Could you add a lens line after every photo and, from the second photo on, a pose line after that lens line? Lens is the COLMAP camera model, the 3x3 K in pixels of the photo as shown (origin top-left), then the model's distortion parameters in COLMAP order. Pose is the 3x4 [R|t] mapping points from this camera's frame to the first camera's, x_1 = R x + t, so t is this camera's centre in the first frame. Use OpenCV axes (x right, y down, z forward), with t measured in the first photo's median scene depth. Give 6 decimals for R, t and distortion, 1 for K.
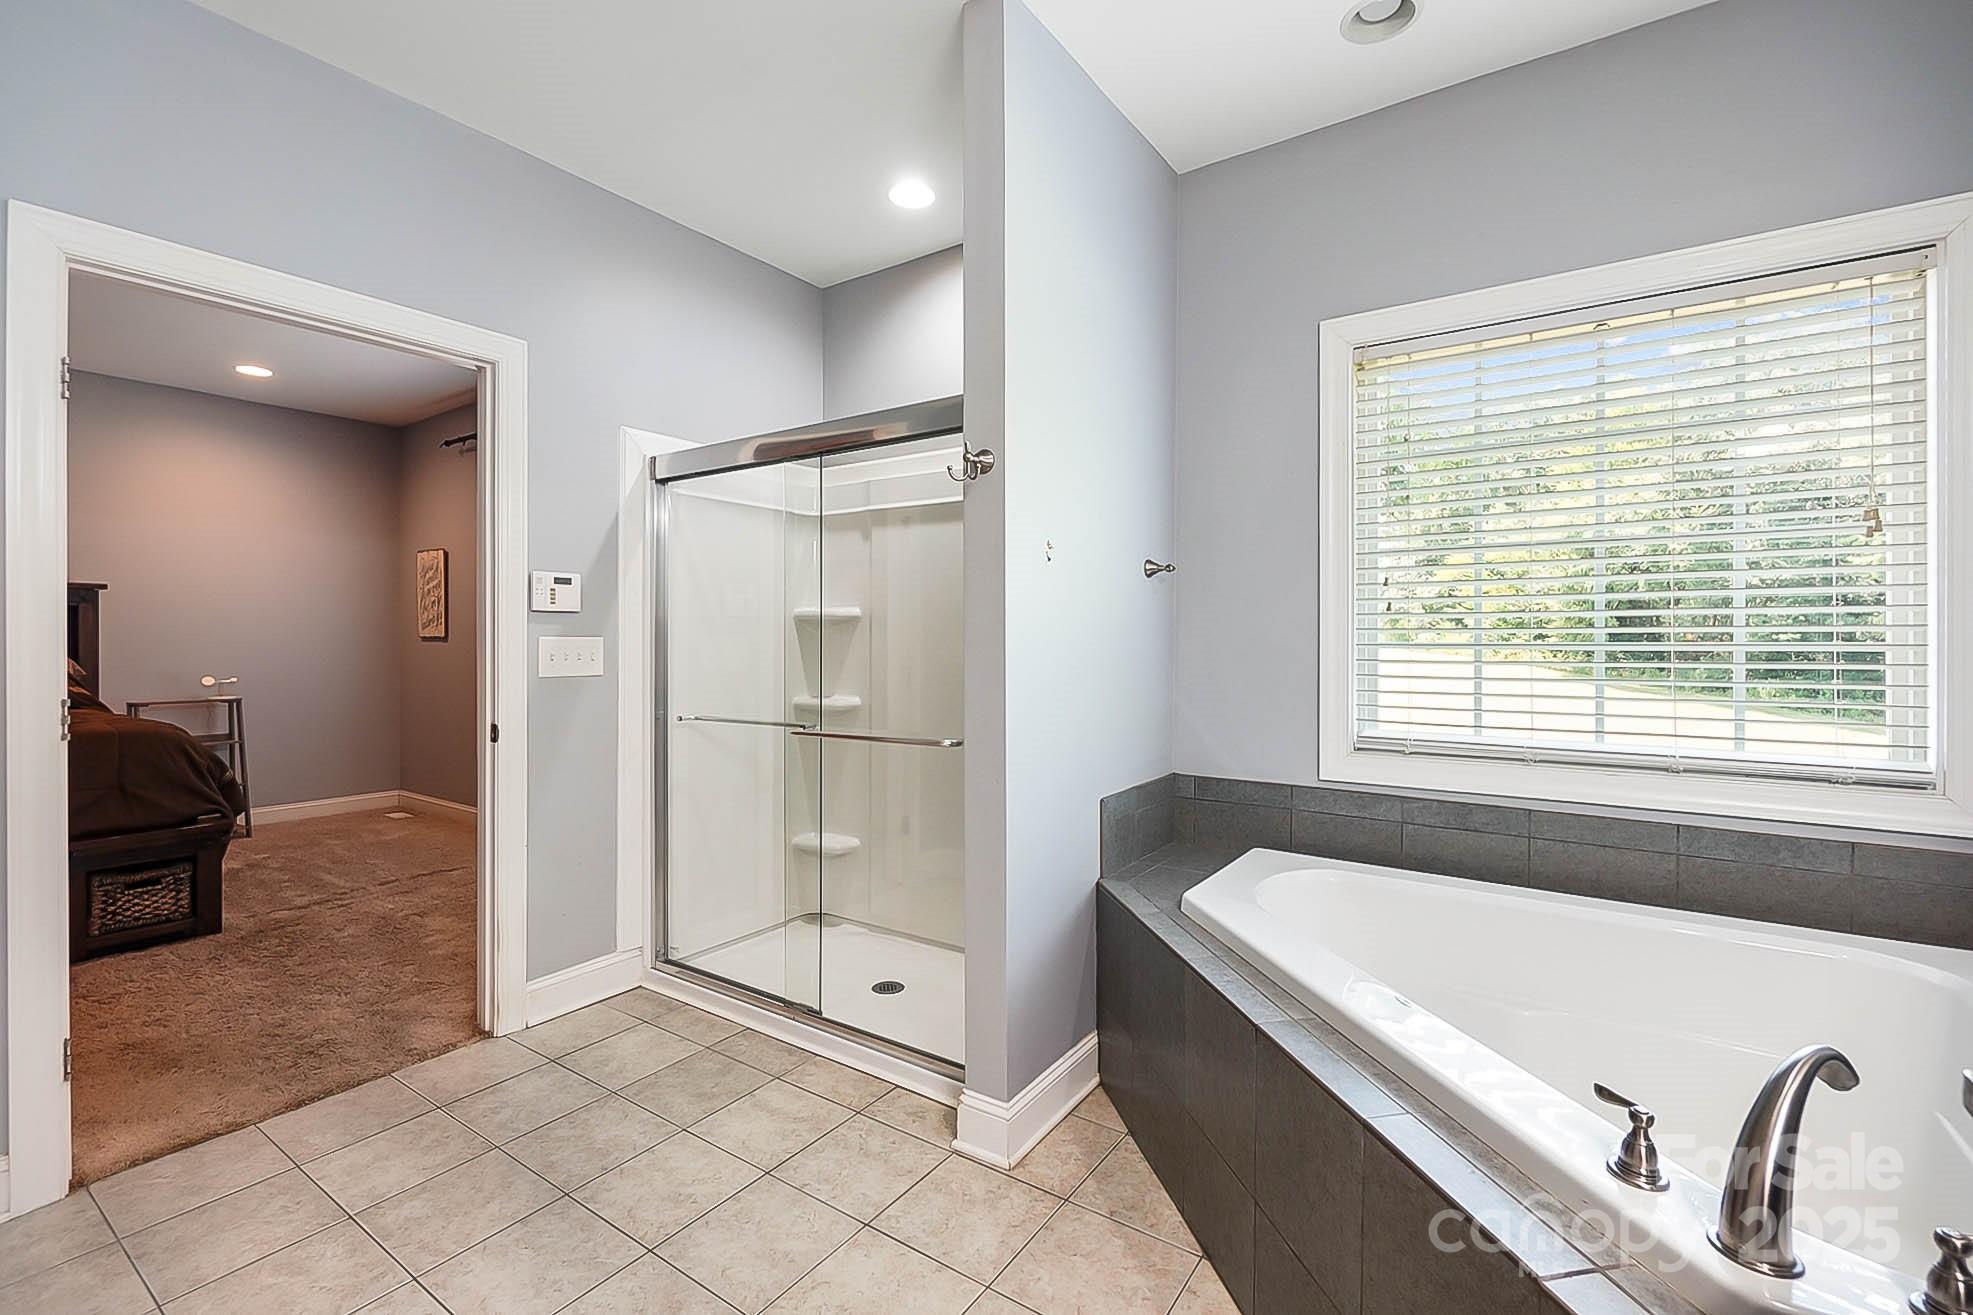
lens RADIAL K [[858.3, 0, 986.6], [0, 858.3, 642.2], [0, 0, 1]] dist [-0.004870, -0.001473]
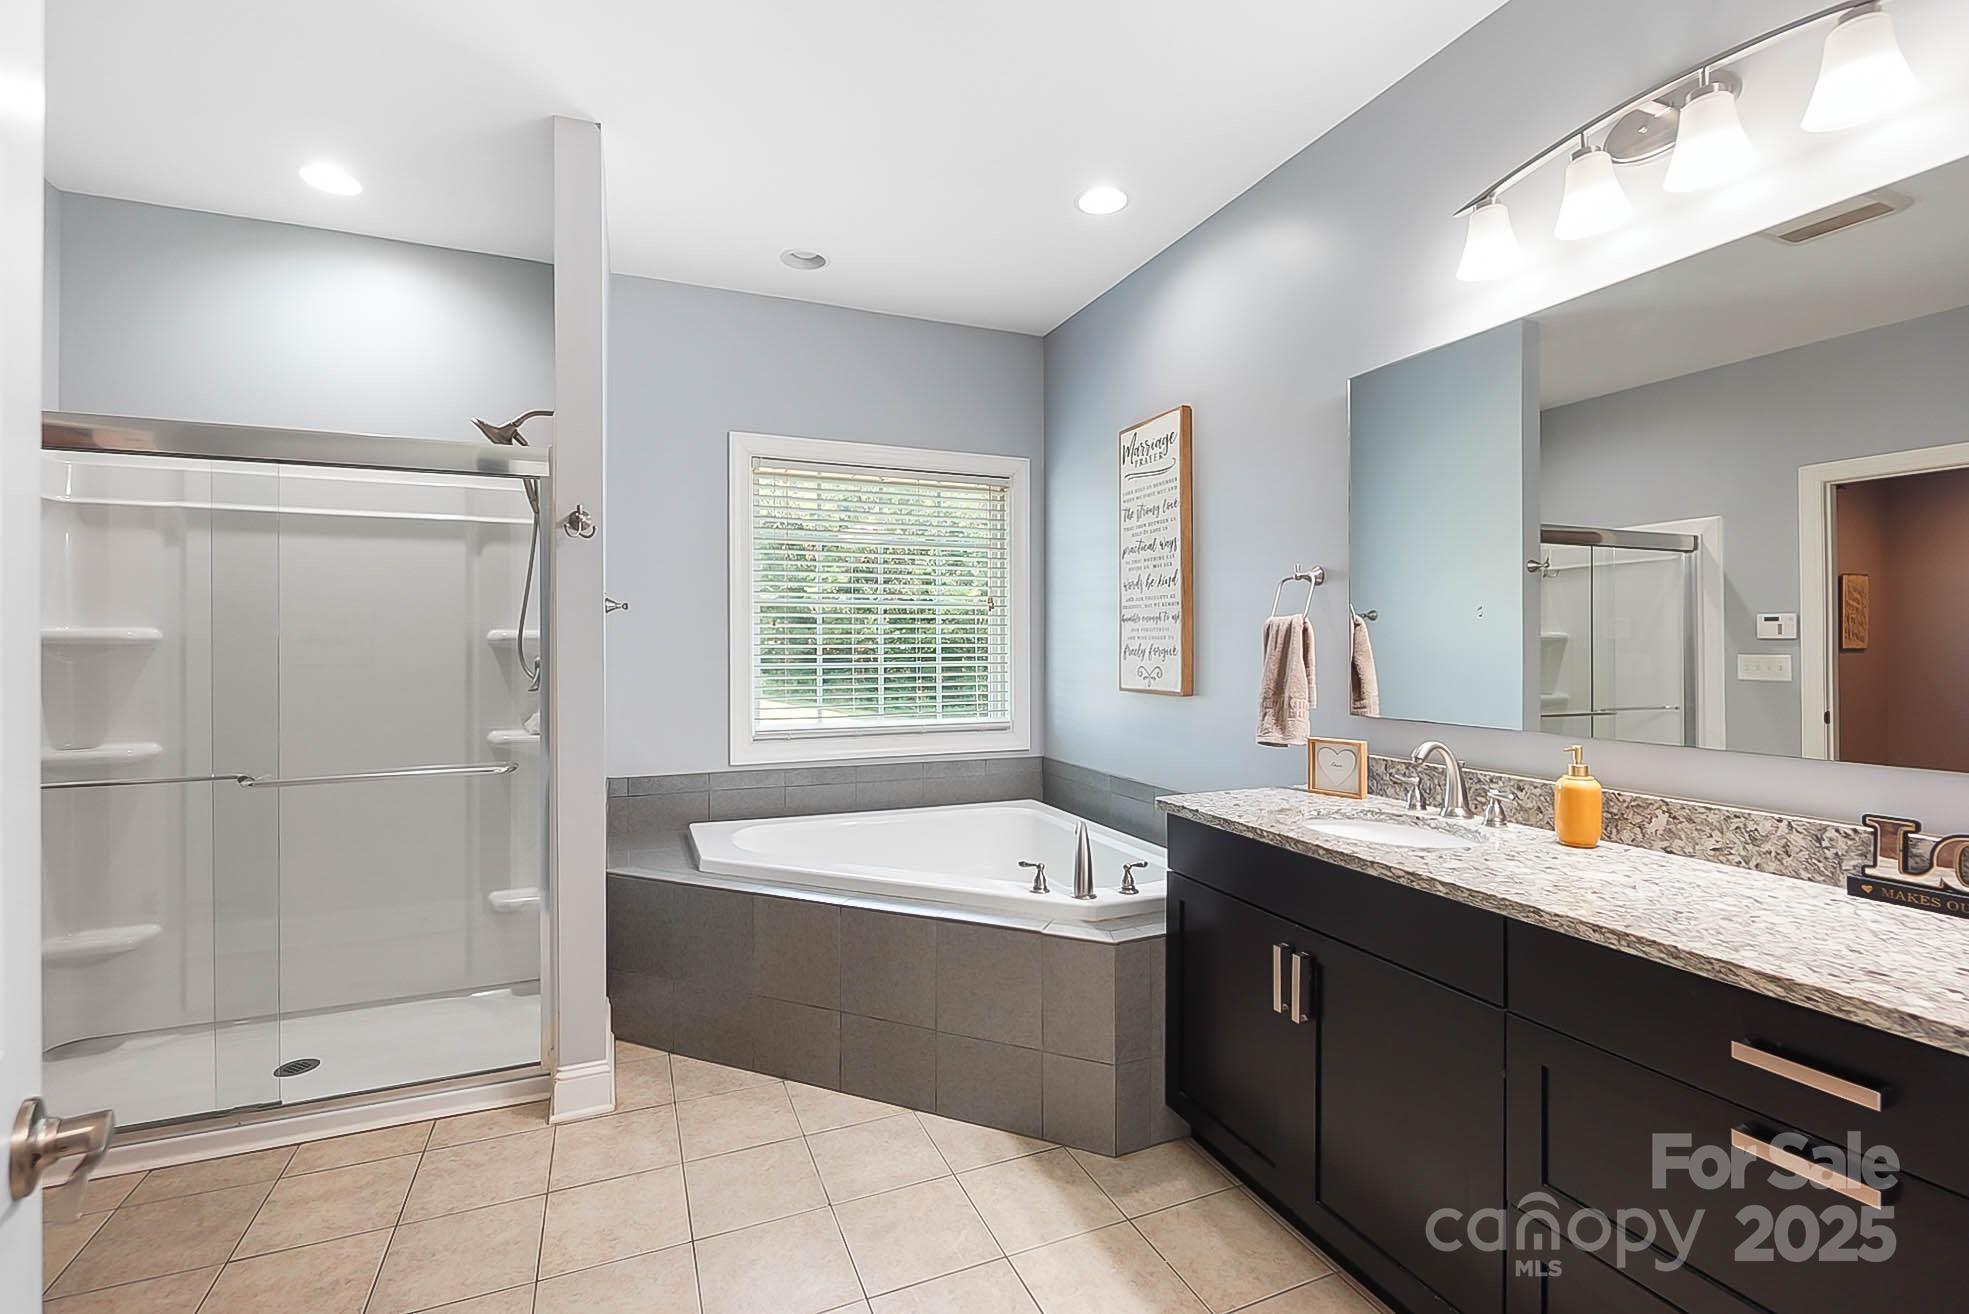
lens RADIAL K [[856.5, 0, 975.4], [0, 856.5, 648.8], [0, 0, 1]] dist [-0.004870, -0.001473]
pose [[0.534298, -0.004723, 0.845283, -0.664133], [0.005352, 0.999983, 0.002205, -0.032398], [-0.845279, 0.003346, 0.534314, -0.070485]]
